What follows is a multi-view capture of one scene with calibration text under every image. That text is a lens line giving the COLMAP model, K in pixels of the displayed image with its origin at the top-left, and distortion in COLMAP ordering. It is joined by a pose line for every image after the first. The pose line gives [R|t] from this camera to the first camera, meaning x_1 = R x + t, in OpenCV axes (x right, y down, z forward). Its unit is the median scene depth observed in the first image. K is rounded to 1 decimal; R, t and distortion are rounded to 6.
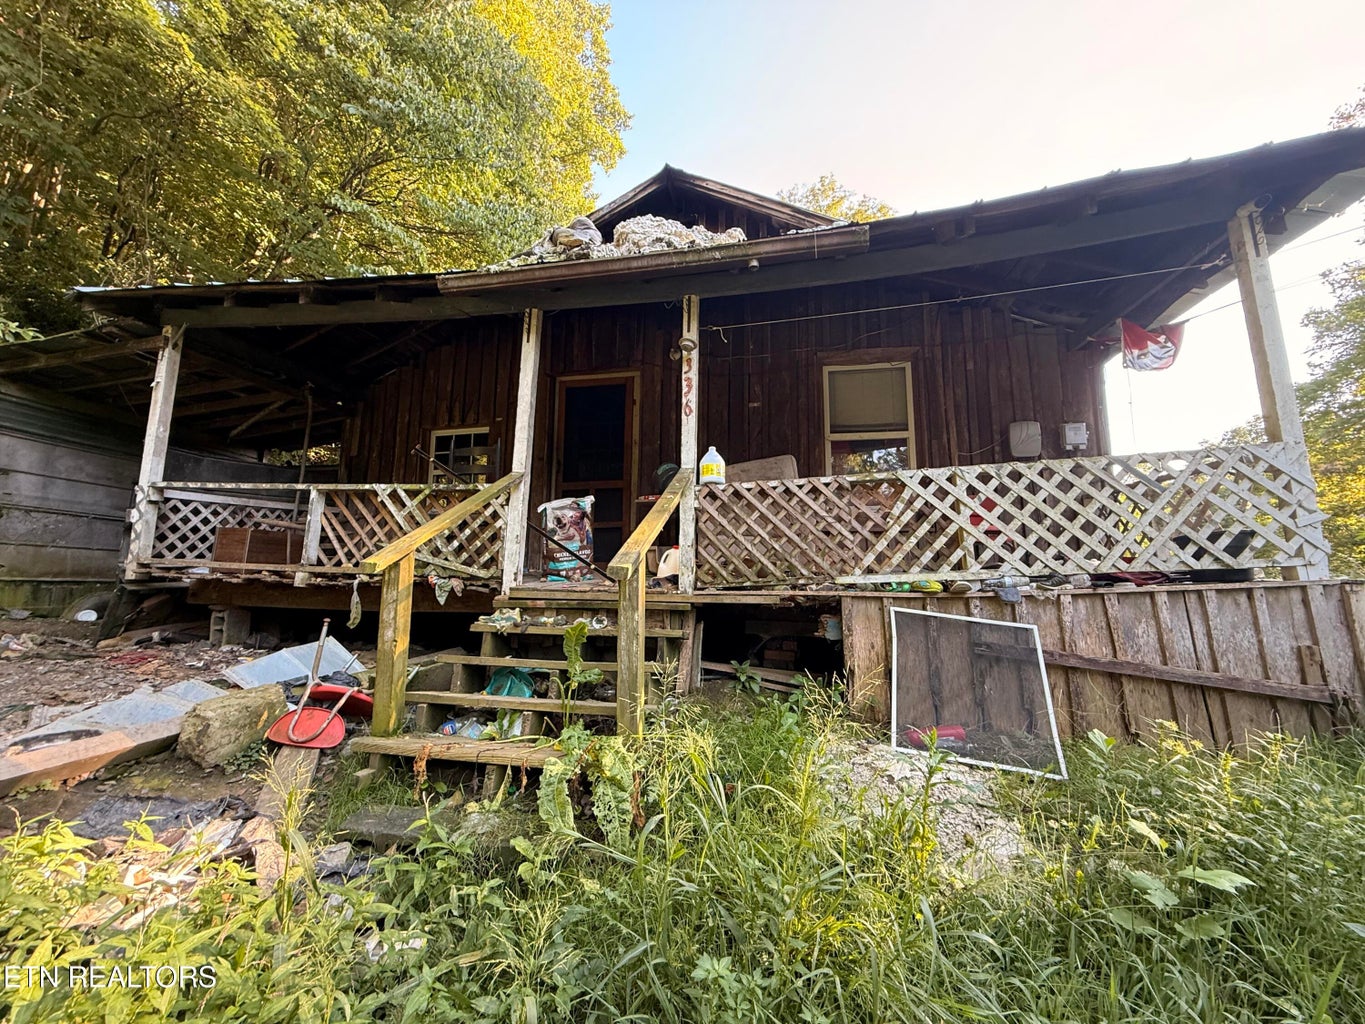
lens RADIAL K [[546.4, 0, 686.2], [0, 546.4, 510.8], [0, 0, 1]] dist [0.003586, 0.000545]
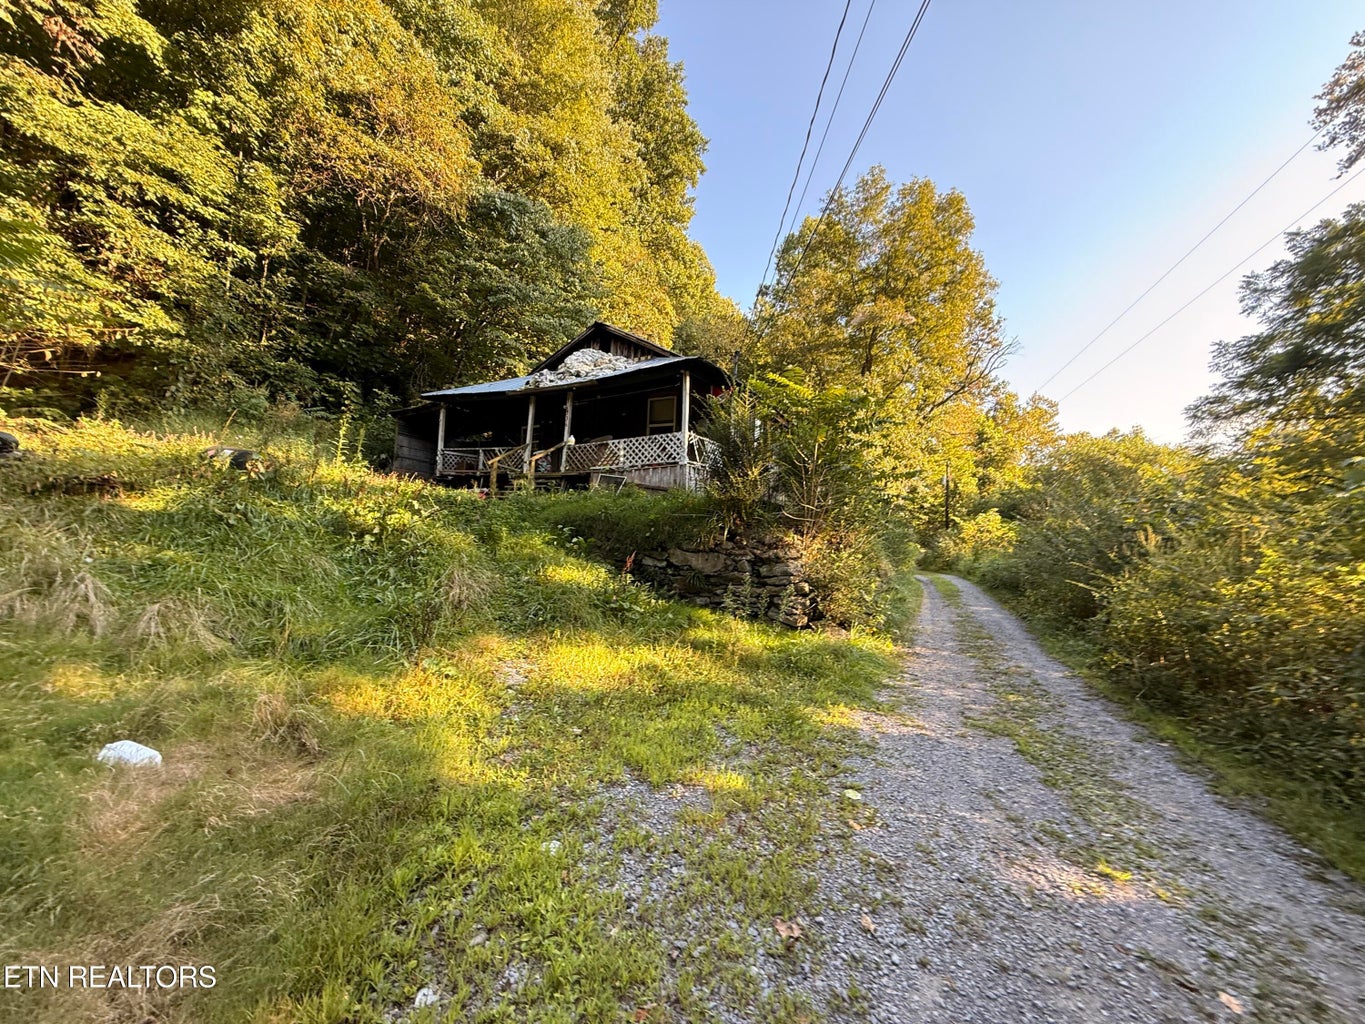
lens RADIAL K [[546.4, 0, 685.5], [0, 546.4, 511.6], [0, 0, 1]] dist [0.003586, 0.000545]
pose [[0.964971, 0.007967, -0.262236, 1.734256], [0.010964, 0.997441, 0.070649, 0.142166], [0.262127, -0.071049, 0.962414, -2.365947]]
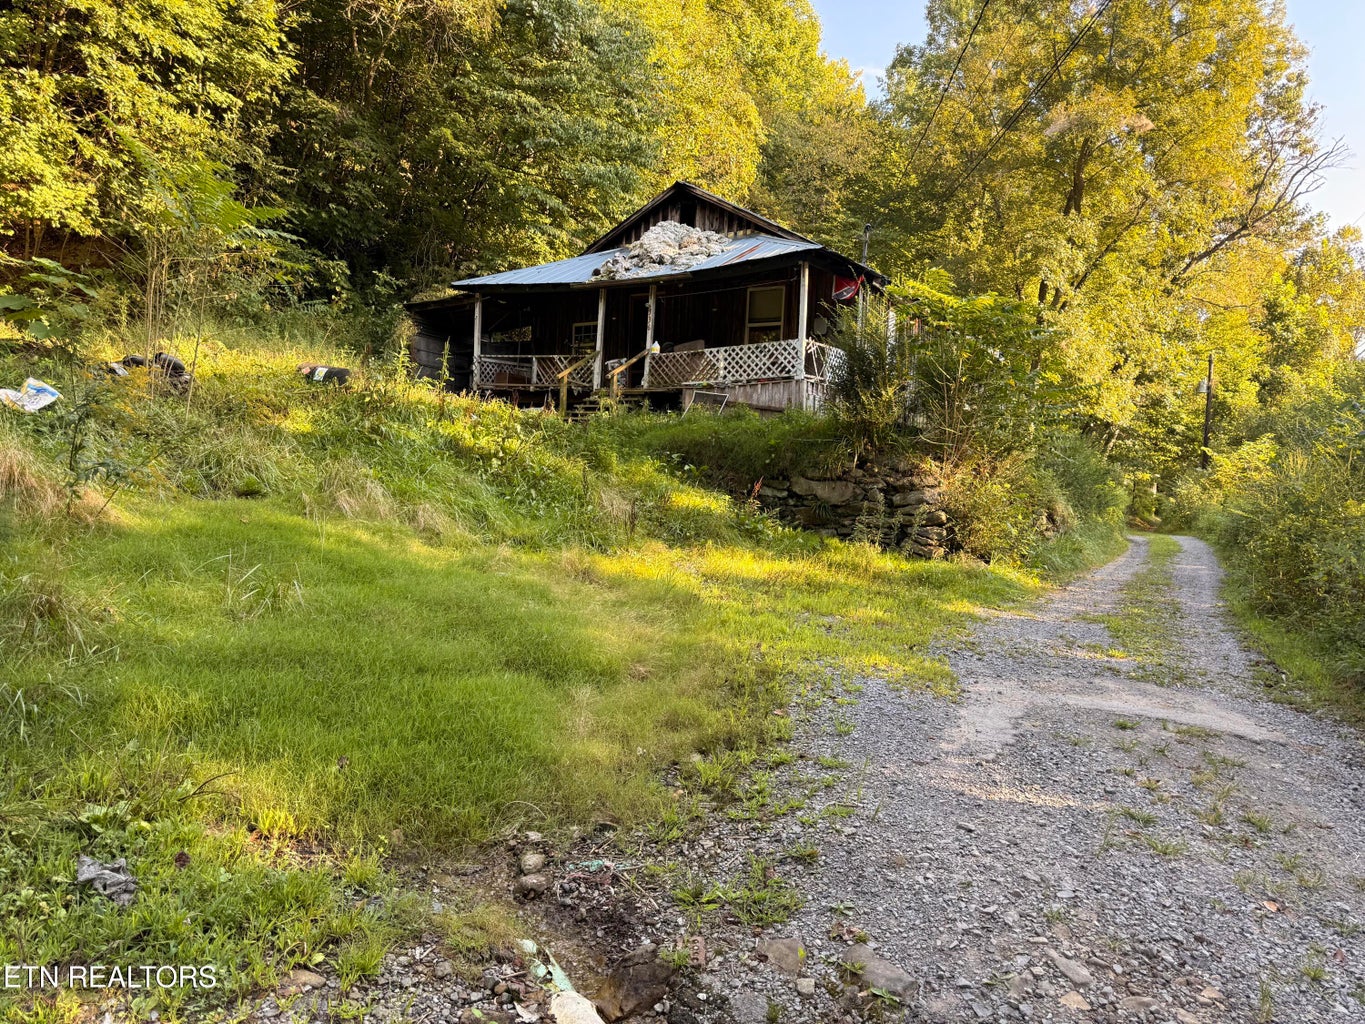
lens RADIAL K [[976.4, 0, 694.5], [0, 976.4, 524.7], [0, 0, 1]] dist [0.067766, -0.048718]
pose [[0.948000, 0.035955, -0.316234, 1.918661], [0.014157, 0.987852, 0.154753, 0.047504], [0.317957, -0.151183, 0.935974, -3.976235]]
